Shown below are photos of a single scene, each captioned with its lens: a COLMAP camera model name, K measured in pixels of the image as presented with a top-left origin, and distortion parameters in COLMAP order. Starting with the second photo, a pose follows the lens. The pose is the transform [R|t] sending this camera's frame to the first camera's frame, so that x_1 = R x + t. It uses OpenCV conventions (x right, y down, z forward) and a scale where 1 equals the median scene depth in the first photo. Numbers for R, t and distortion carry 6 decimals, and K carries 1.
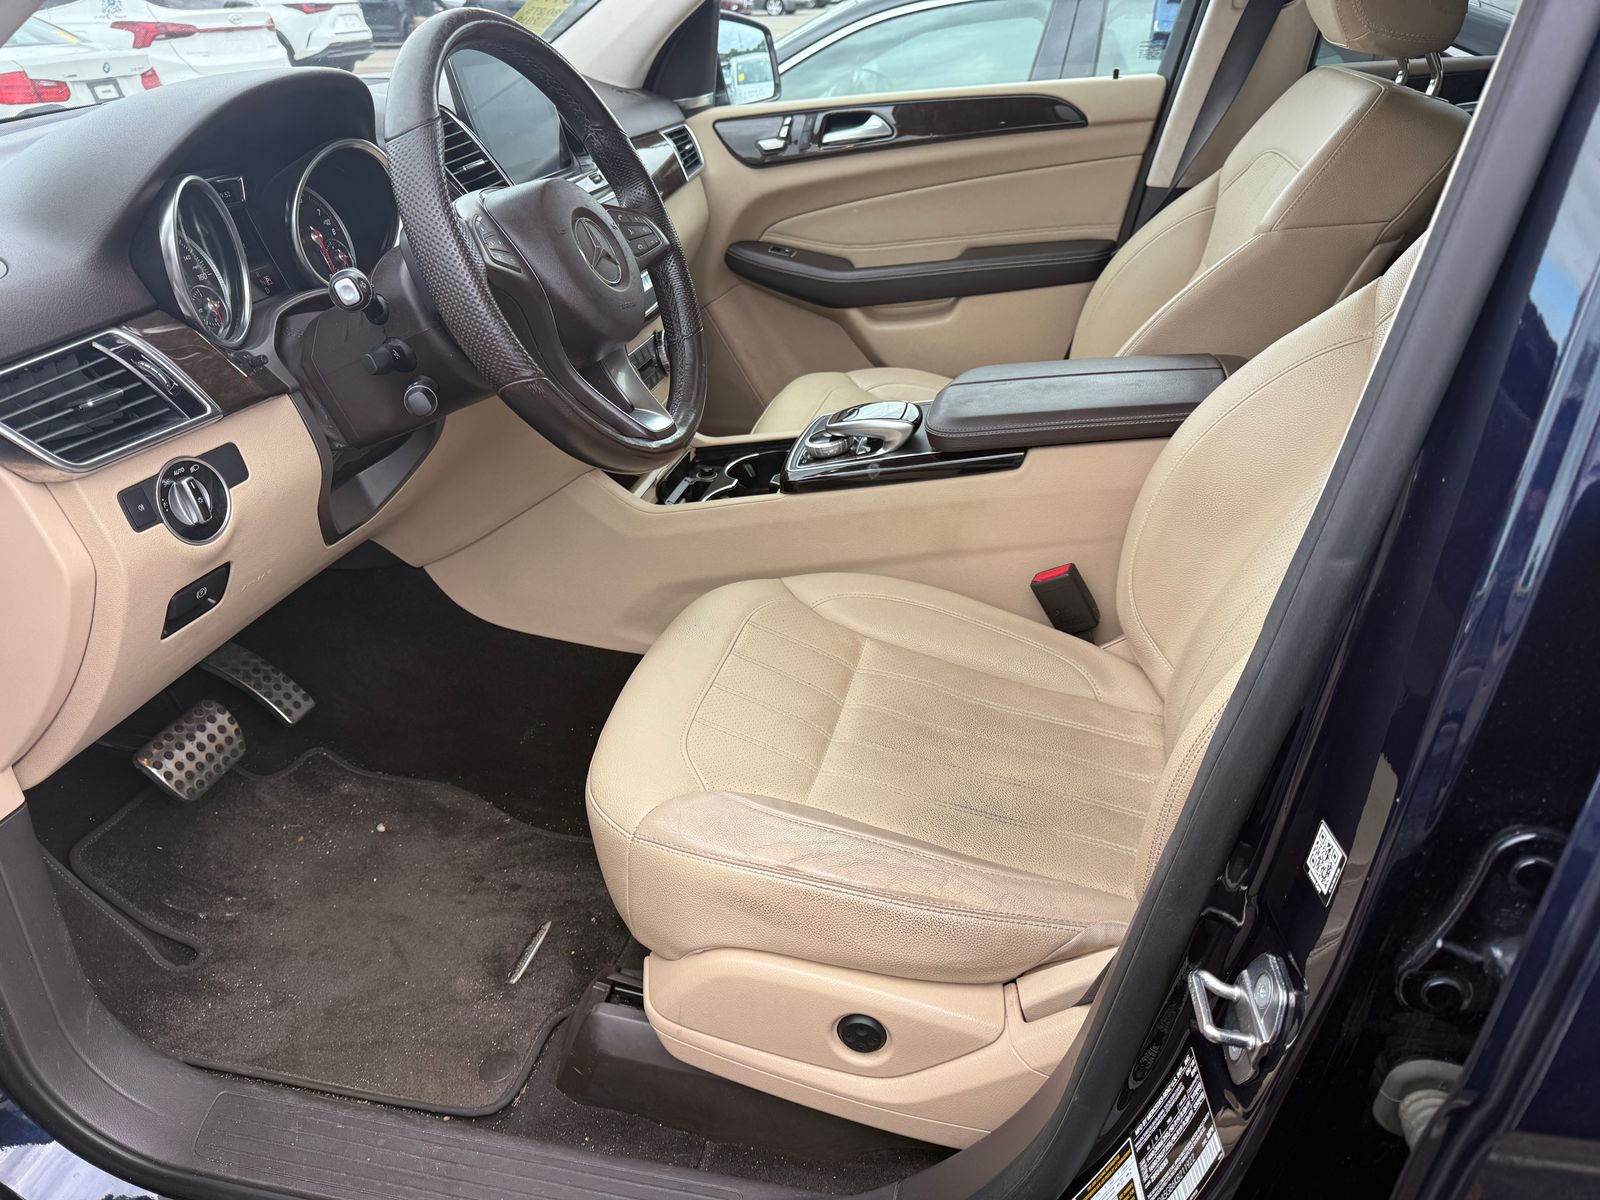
lens RADIAL K [[1172.1, 0, 793.7], [0, 1172.1, 591.2], [0, 0, 1]] dist [0.028066, -0.006117]
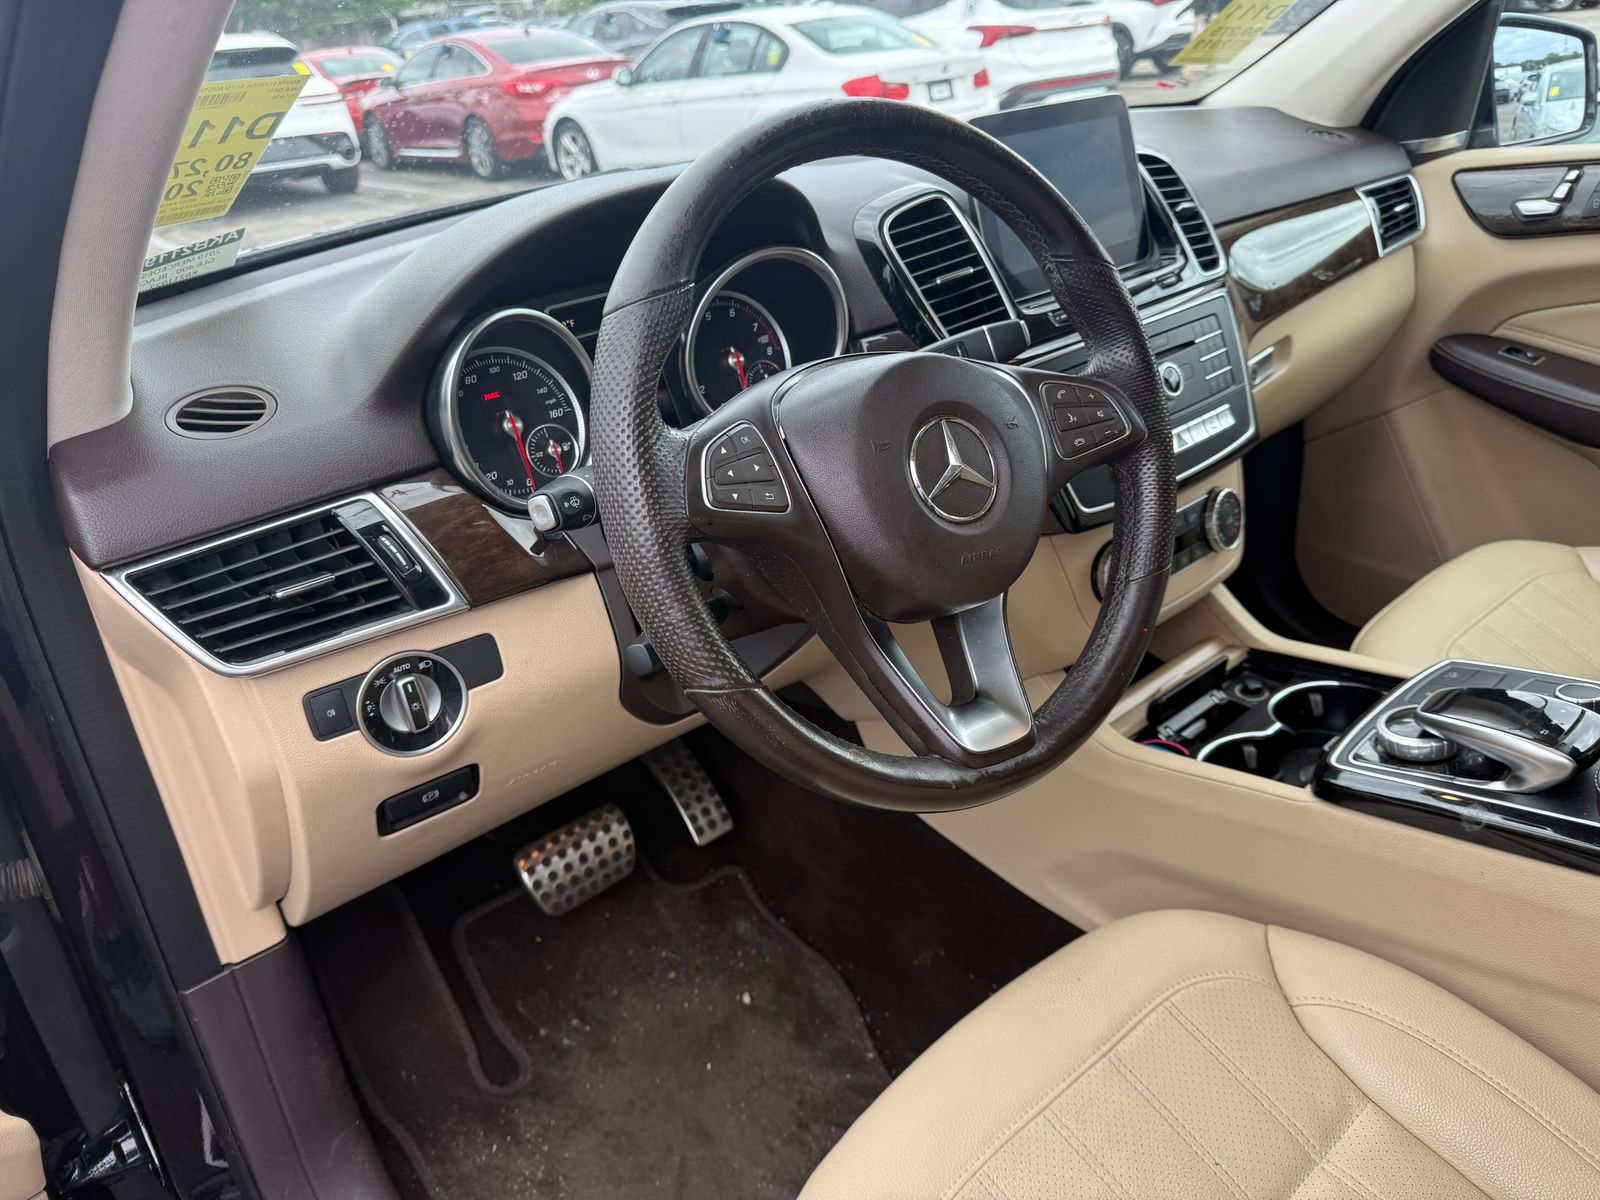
lens RADIAL K [[1172.1, 0, 793.7], [0, 1172.1, 591.2], [0, 0, 1]] dist [0.028066, -0.006117]
pose [[0.810784, 0.227175, -0.539464, 0.083018], [-0.222586, 0.972039, 0.074804, -0.172916], [0.541374, 0.059427, 0.838679, 0.284952]]
